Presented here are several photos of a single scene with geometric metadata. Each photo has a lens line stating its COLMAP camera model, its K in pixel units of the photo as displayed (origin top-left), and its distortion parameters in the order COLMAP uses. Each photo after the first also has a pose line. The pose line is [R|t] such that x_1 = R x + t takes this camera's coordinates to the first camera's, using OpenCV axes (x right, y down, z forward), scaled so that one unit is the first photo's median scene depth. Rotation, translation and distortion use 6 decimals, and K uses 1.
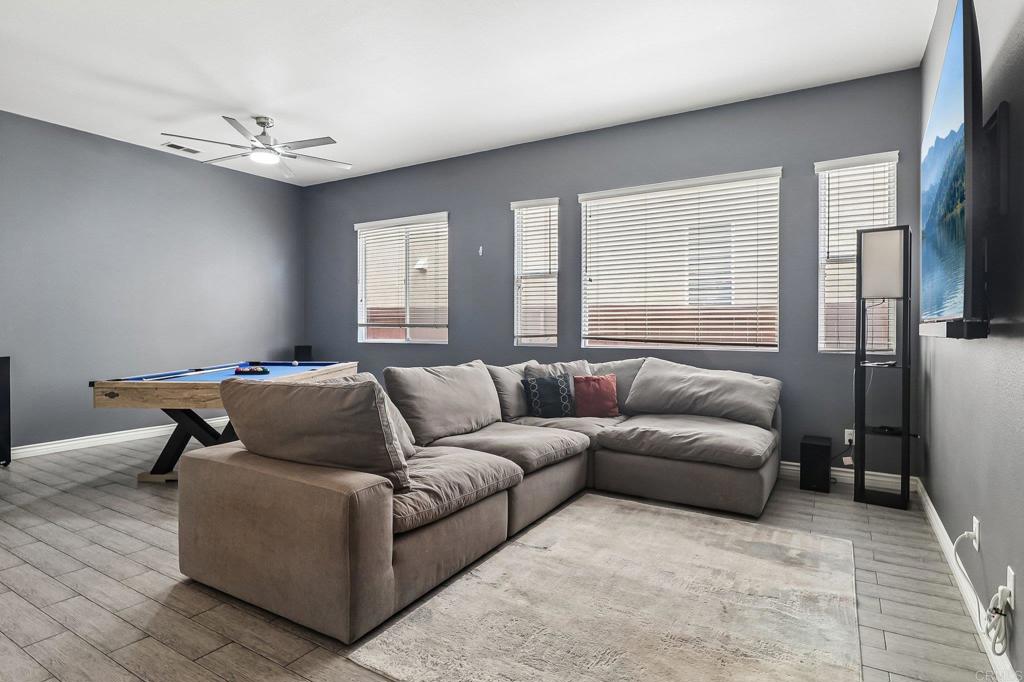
lens RADIAL K [[542.5, 0, 515.6], [0, 542.5, 328.5], [0, 0, 1]] dist [0.001671, -0.009638]
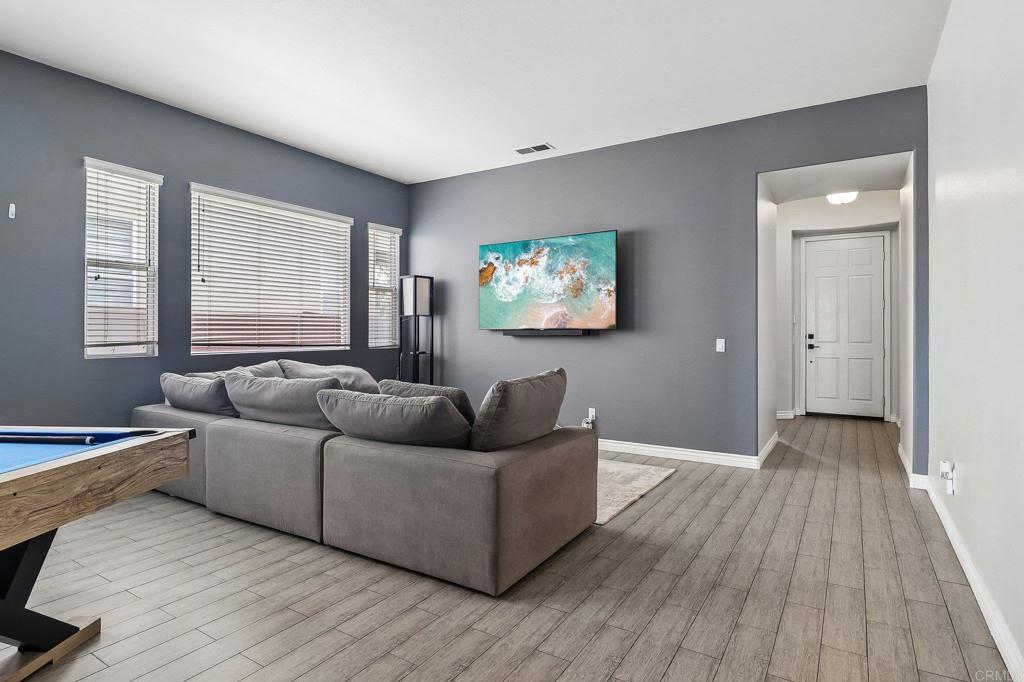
lens RADIAL K [[542.5, 0, 515.6], [0, 542.5, 328.5], [0, 0, 1]] dist [0.001671, -0.009638]
pose [[0.018893, 0.004245, 0.999812, -0.900021], [0.001290, 0.999990, -0.004270, -0.005444], [-0.999821, 0.001370, 0.018888, 0.545772]]
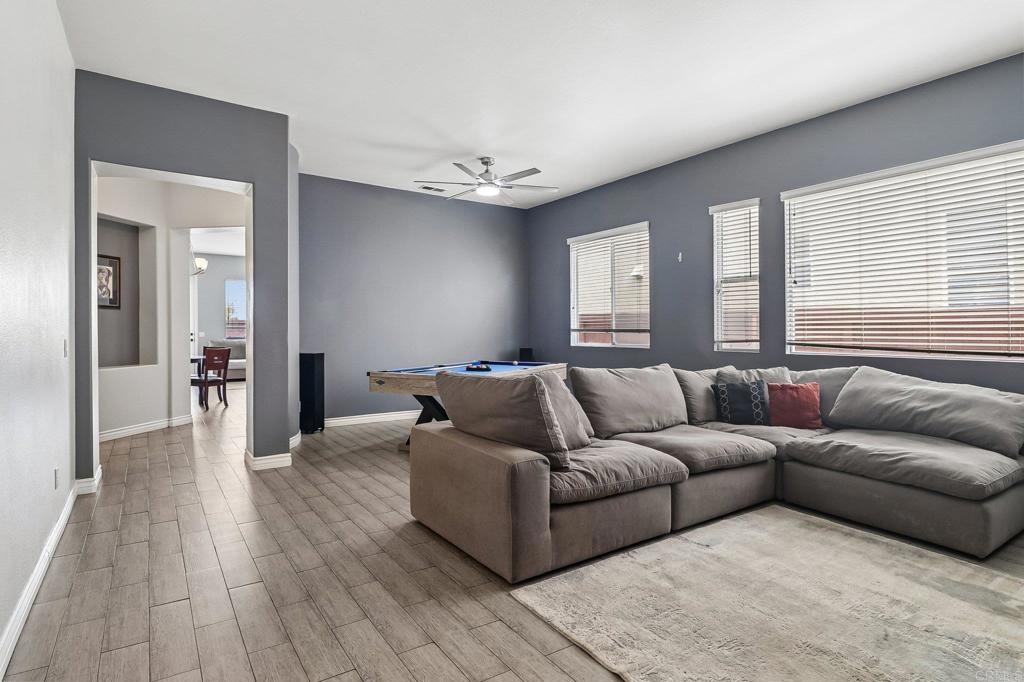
lens RADIAL K [[544.9, 0, 515.7], [0, 544.9, 332.4], [0, 0, 1]] dist [0.033374, 0.002120]
pose [[0.905134, 0.001489, -0.425123, 0.123880], [-0.001822, 0.999998, -0.000376, -0.001418], [0.425121, 0.001115, 0.905136, -0.078805]]
